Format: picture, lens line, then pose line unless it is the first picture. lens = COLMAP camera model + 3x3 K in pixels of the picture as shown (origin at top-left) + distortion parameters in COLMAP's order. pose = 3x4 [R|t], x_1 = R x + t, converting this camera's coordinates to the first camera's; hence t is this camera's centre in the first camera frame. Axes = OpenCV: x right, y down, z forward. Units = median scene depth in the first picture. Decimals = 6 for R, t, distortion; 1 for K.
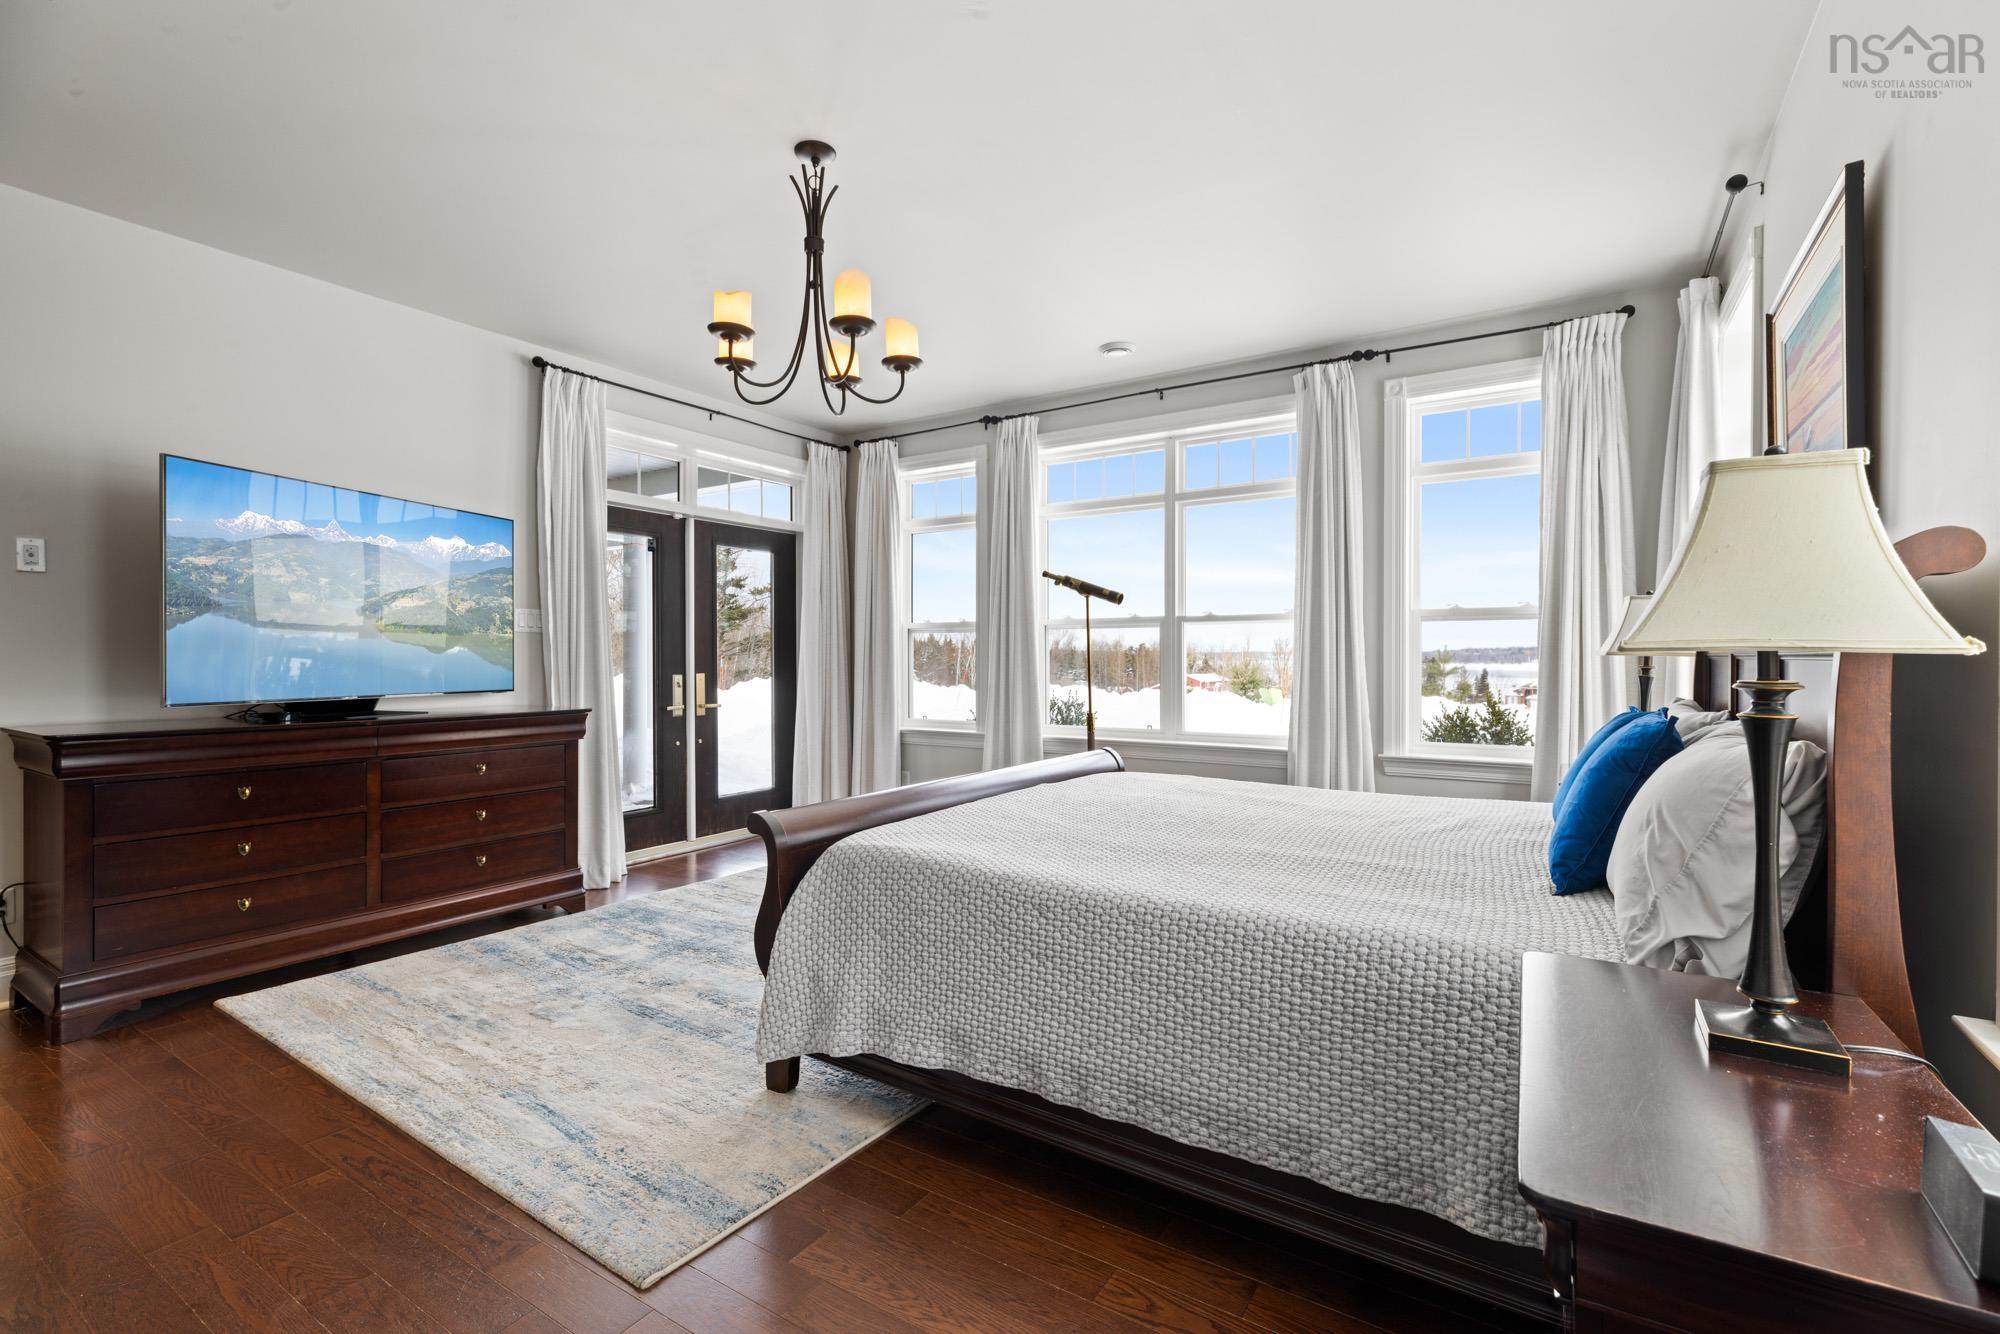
lens RADIAL K [[901.6, 0, 995.7], [0, 901.6, 665.6], [0, 0, 1]] dist [0.003312, 0.000214]
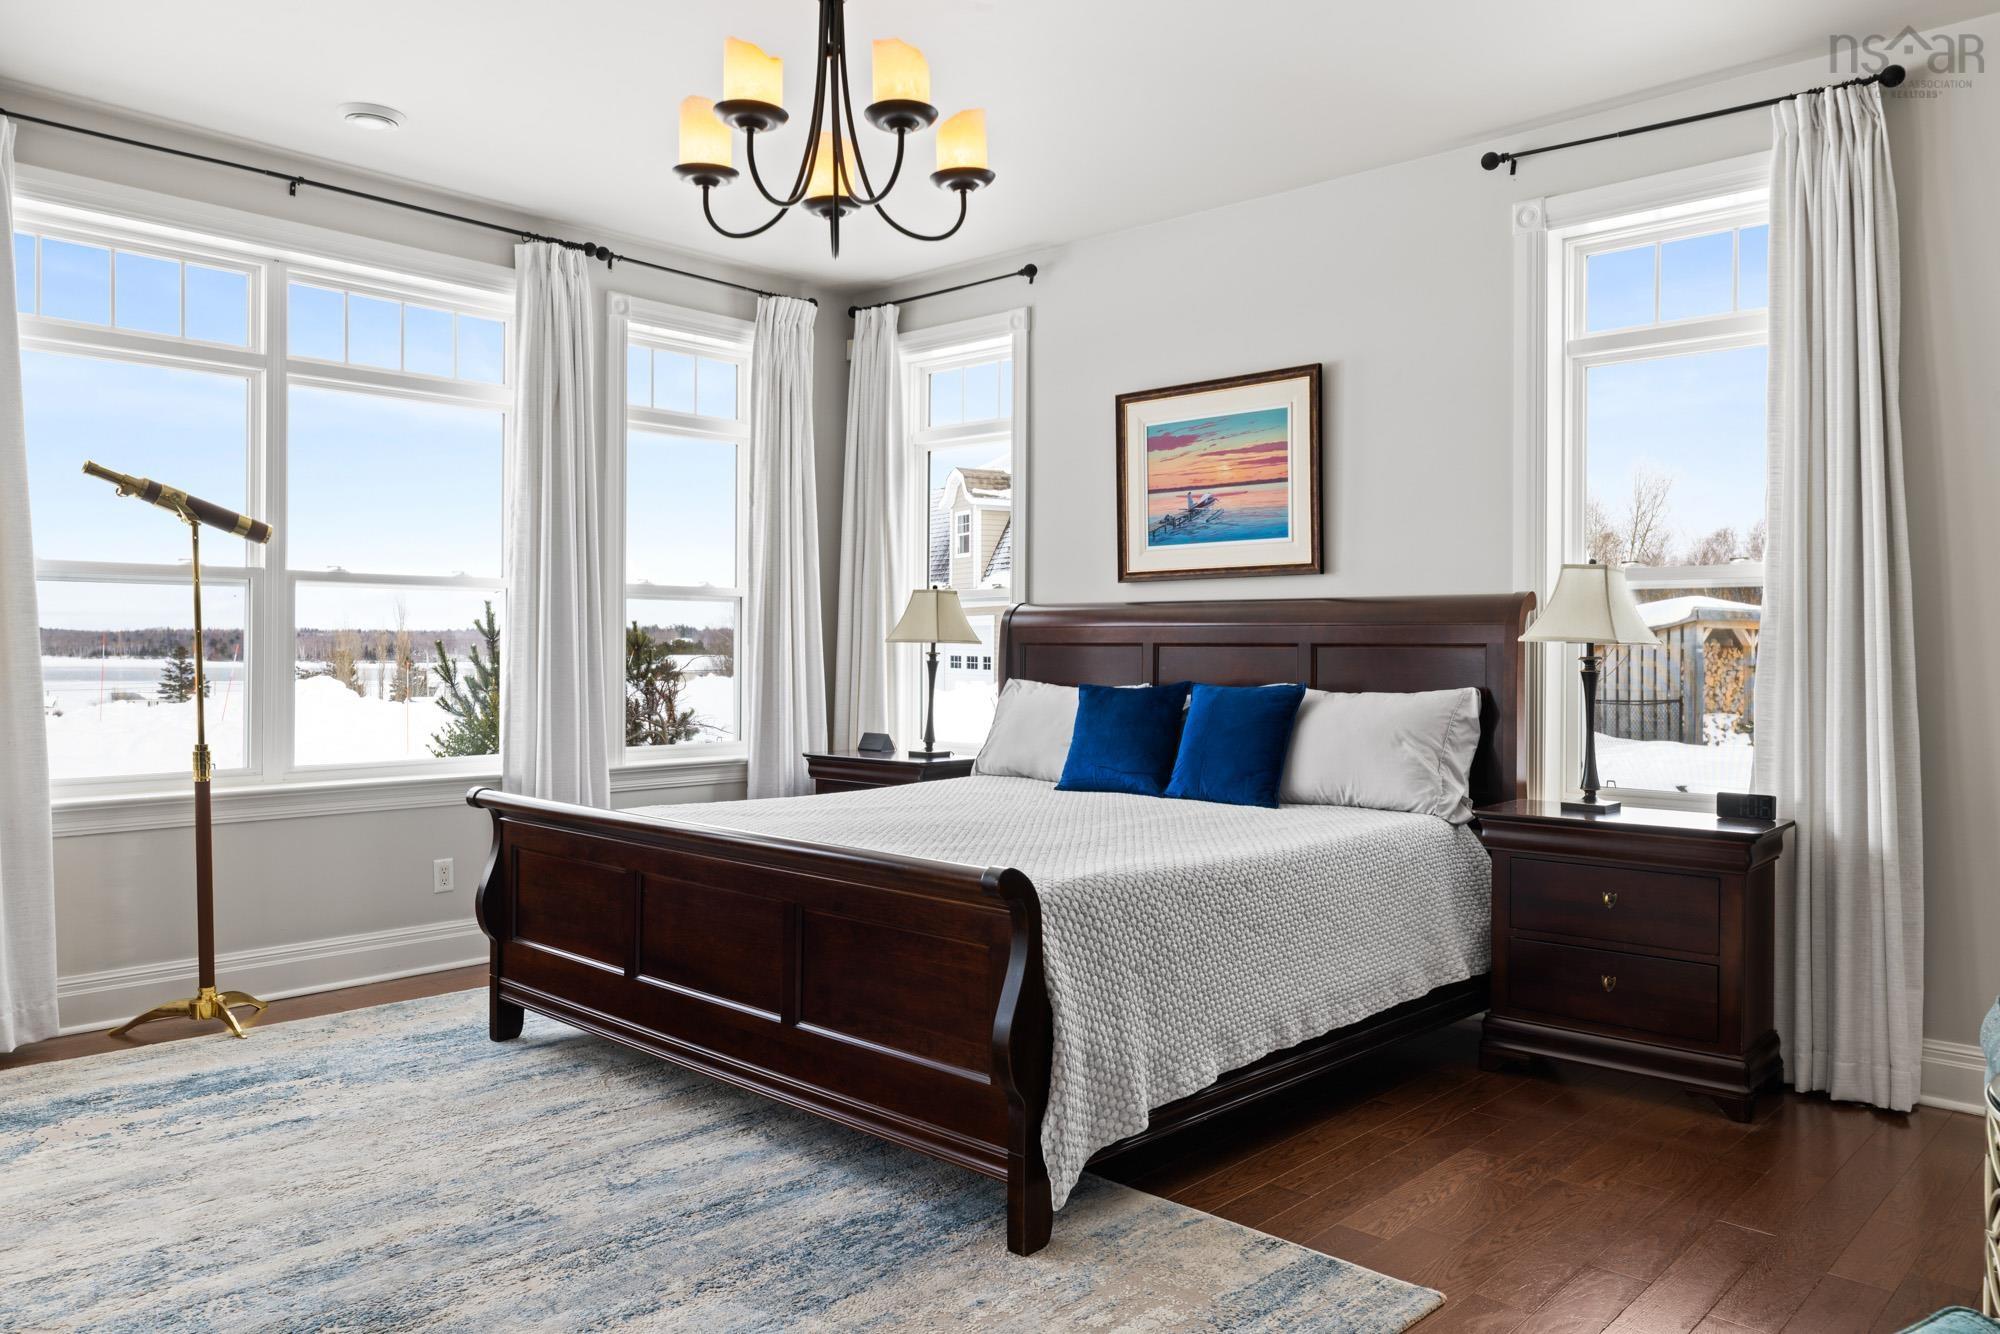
lens RADIAL K [[1426.1, 0, 999.8], [0, 1426.1, 657.4], [0, 0, 1]] dist [0.005417, -0.000618]
pose [[0.166574, -0.006300, 0.986009, -0.733914], [0.003527, 0.999977, 0.005793, -0.002371], [-0.986023, 0.002513, 0.166592, 0.452807]]
